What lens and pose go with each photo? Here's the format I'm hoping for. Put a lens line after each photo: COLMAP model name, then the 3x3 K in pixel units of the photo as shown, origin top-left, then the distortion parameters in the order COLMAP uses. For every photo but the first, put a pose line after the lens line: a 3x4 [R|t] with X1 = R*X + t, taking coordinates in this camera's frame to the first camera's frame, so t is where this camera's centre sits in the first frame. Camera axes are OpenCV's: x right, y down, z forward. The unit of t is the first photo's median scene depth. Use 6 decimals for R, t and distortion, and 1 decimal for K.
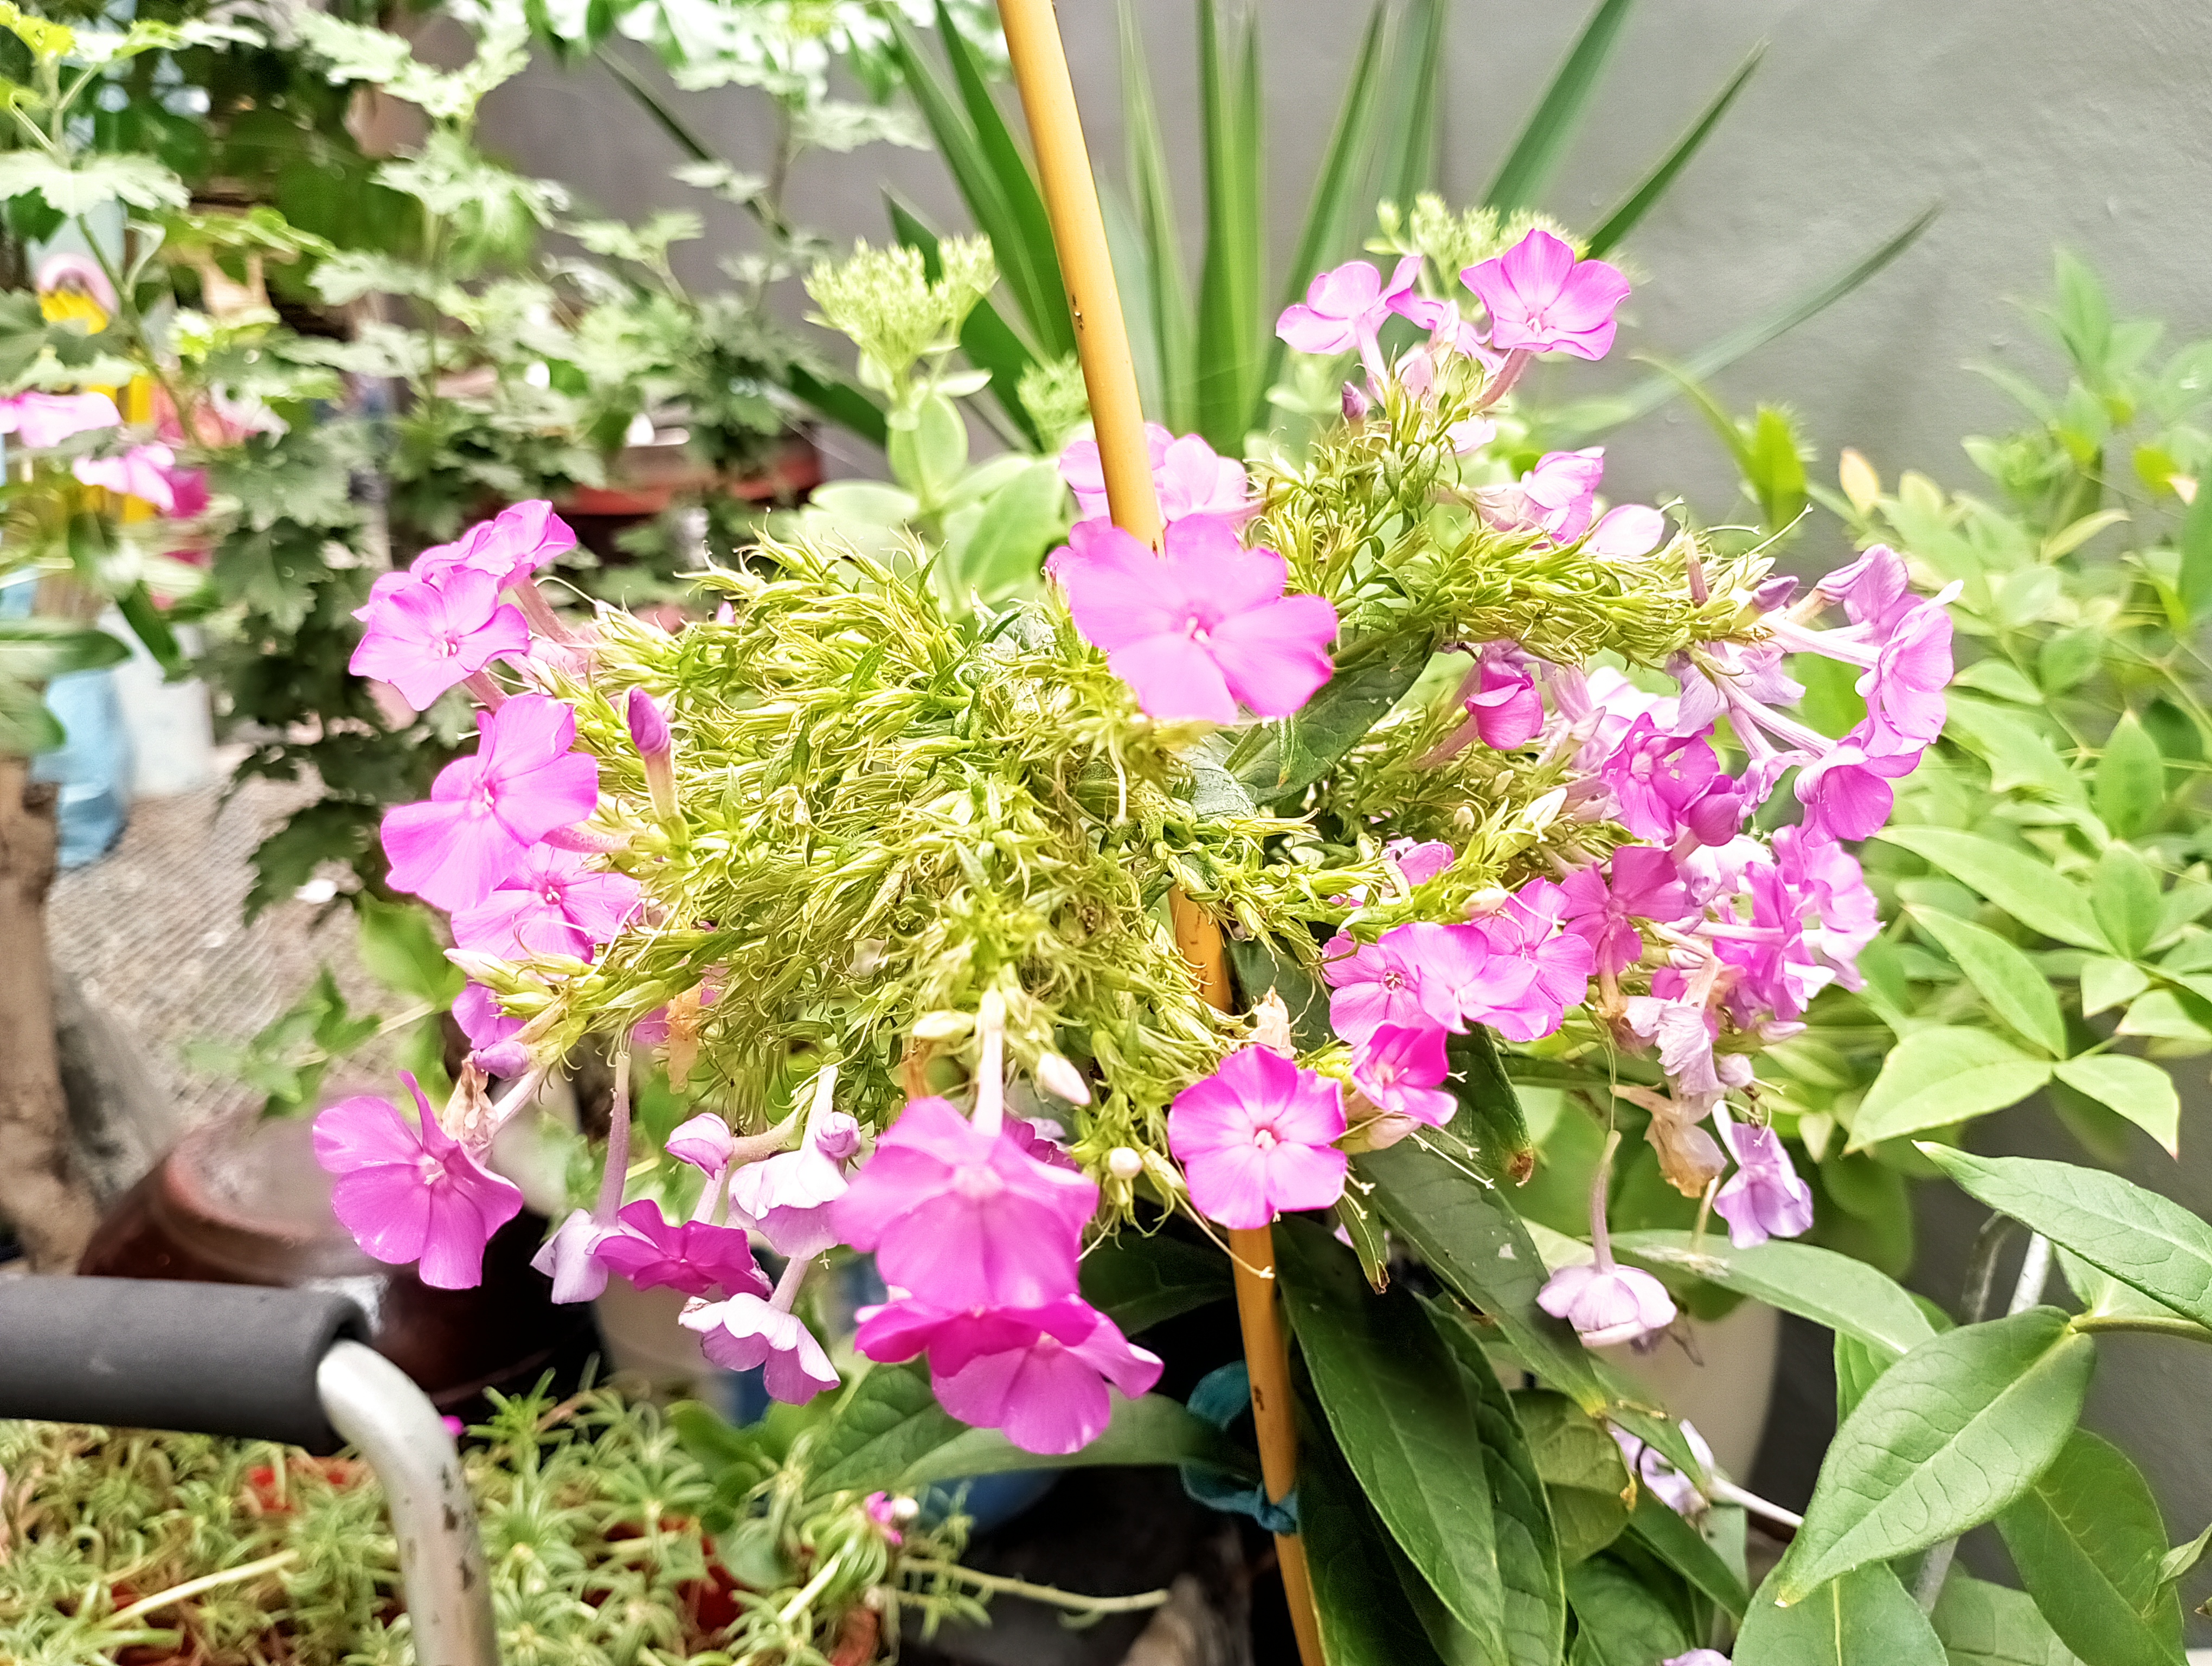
lens RADIAL K [[1911.5, 0, 1106.0], [0, 1911.5, 833.0], [0, 0, 1]] dist [0.093182, -0.149748]
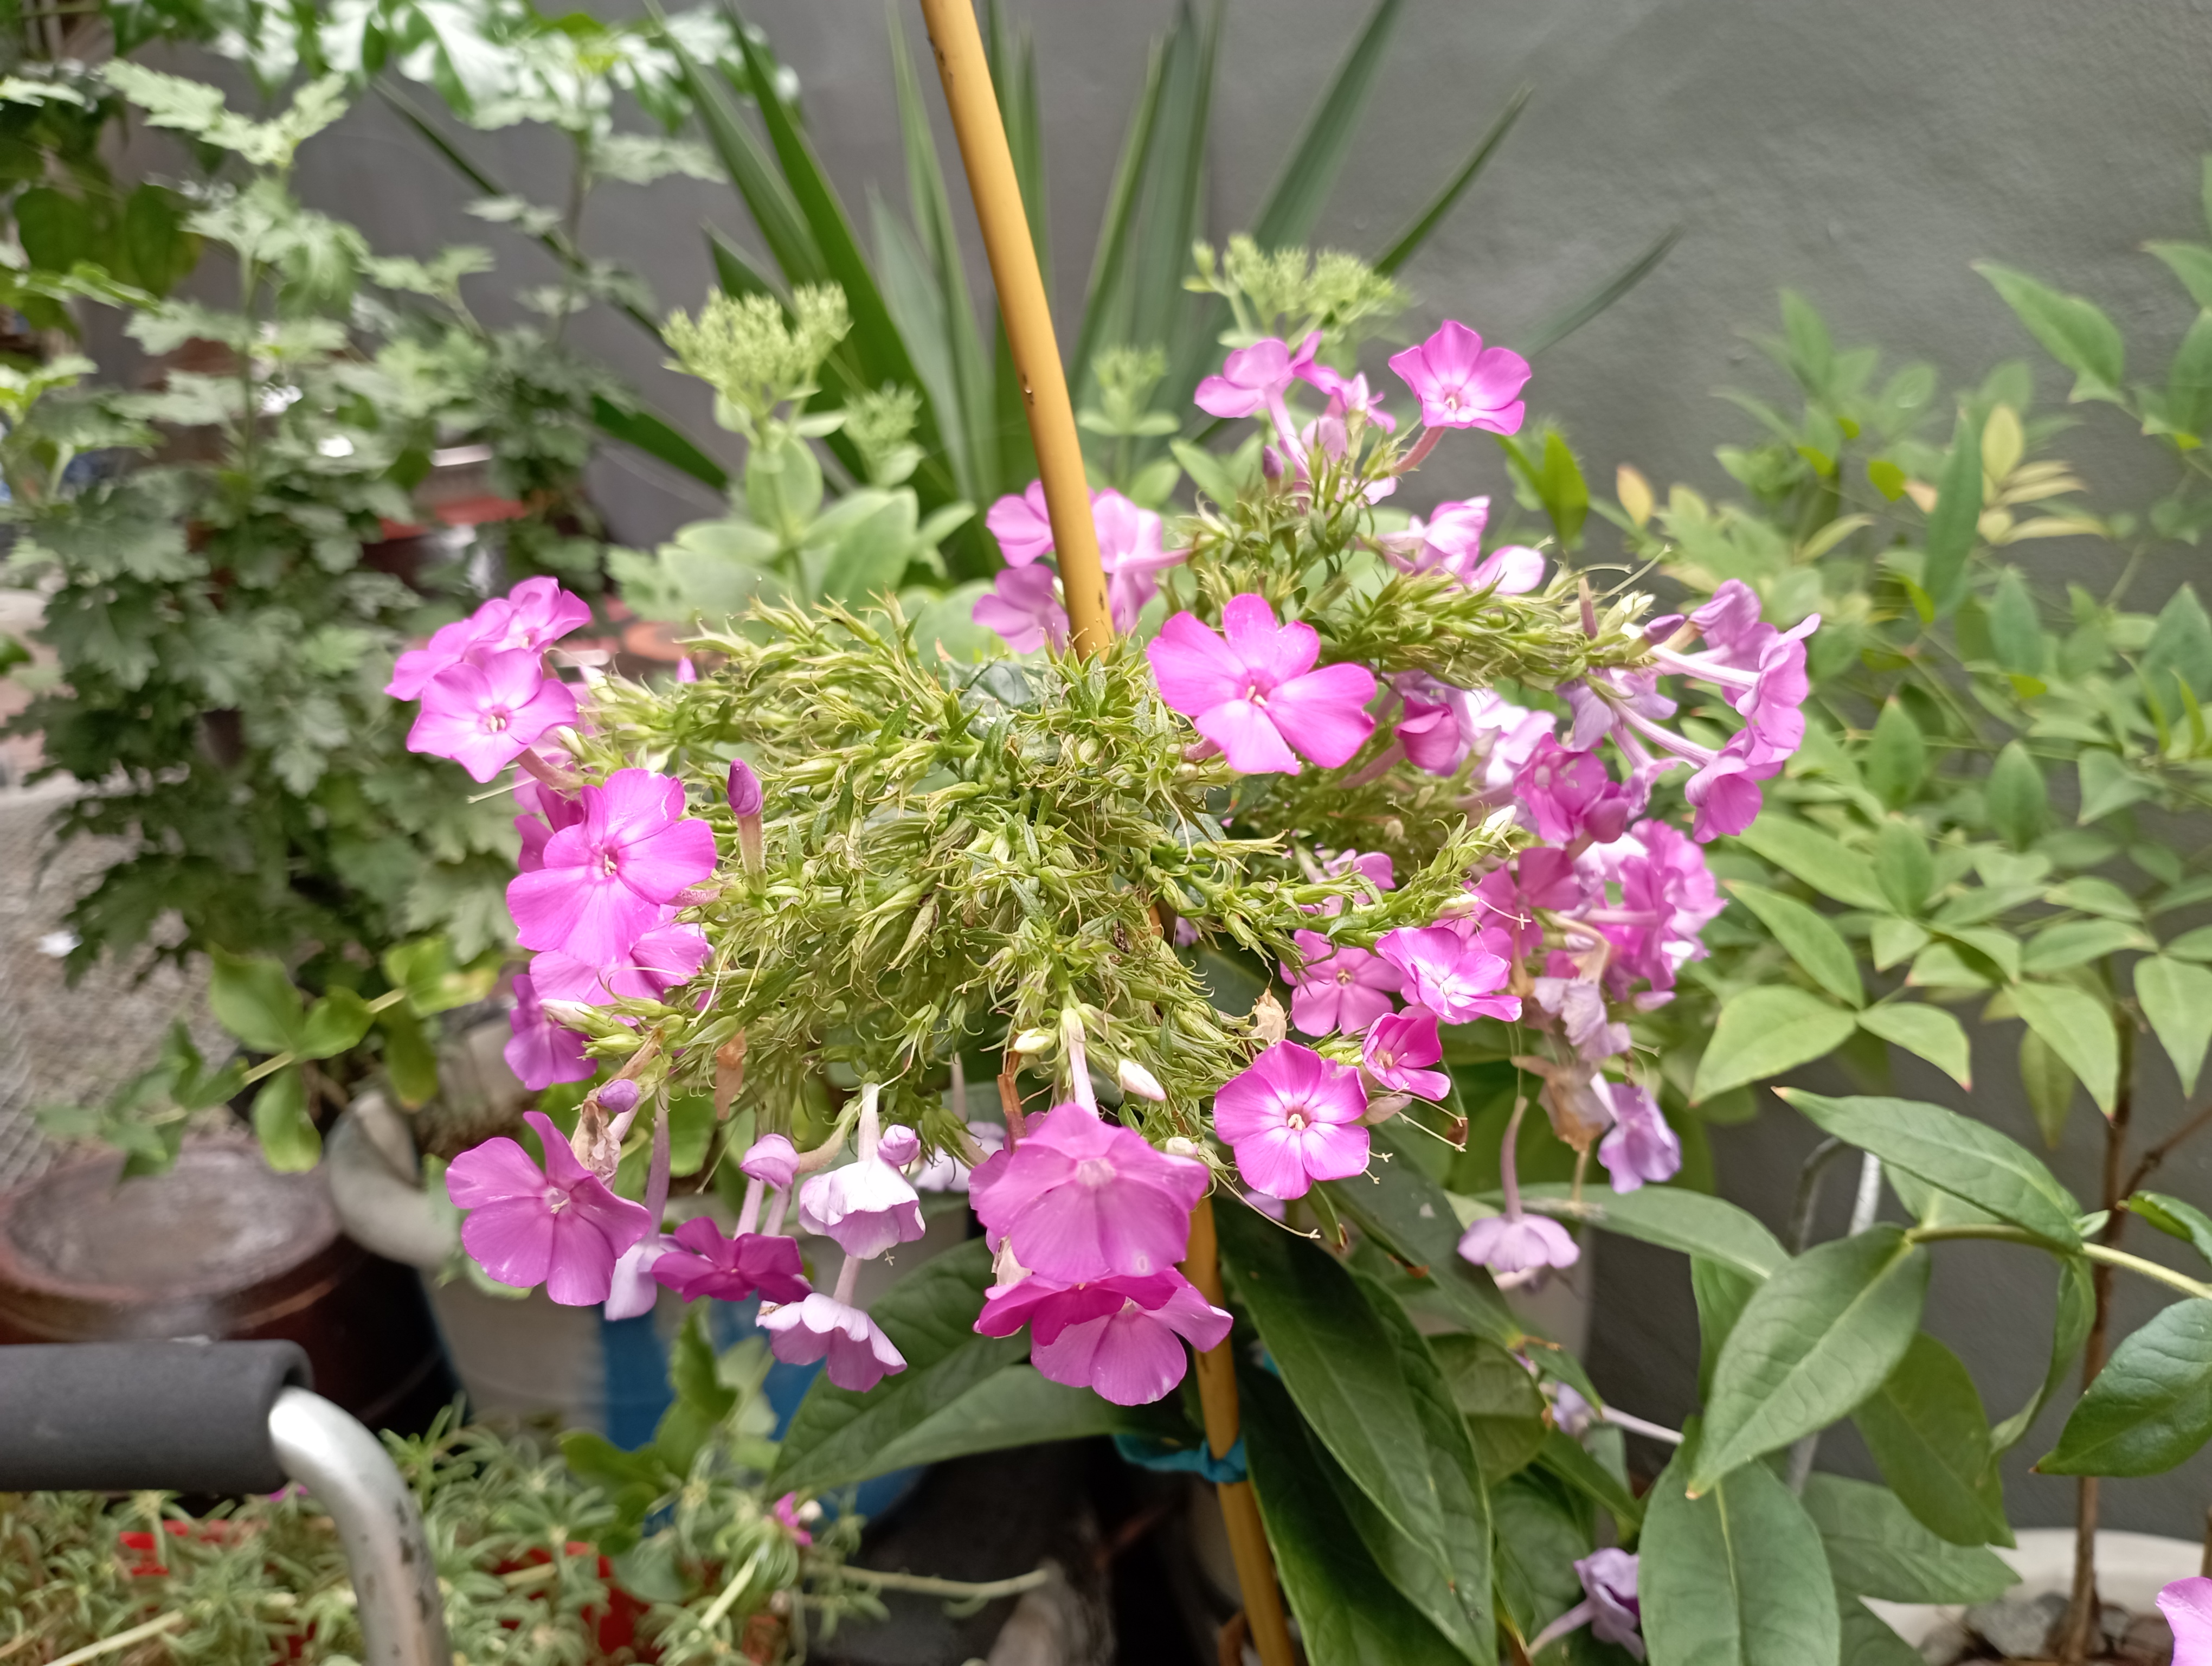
lens RADIAL K [[1911.5, 0, 1106.0], [0, 1911.5, 833.0], [0, 0, 1]] dist [0.093182, -0.149748]
pose [[0.990983, -0.049461, 0.124523, -0.111654], [0.049493, 0.998770, 0.002842, -0.016011], [-0.124510, 0.003347, 0.992213, -0.094451]]
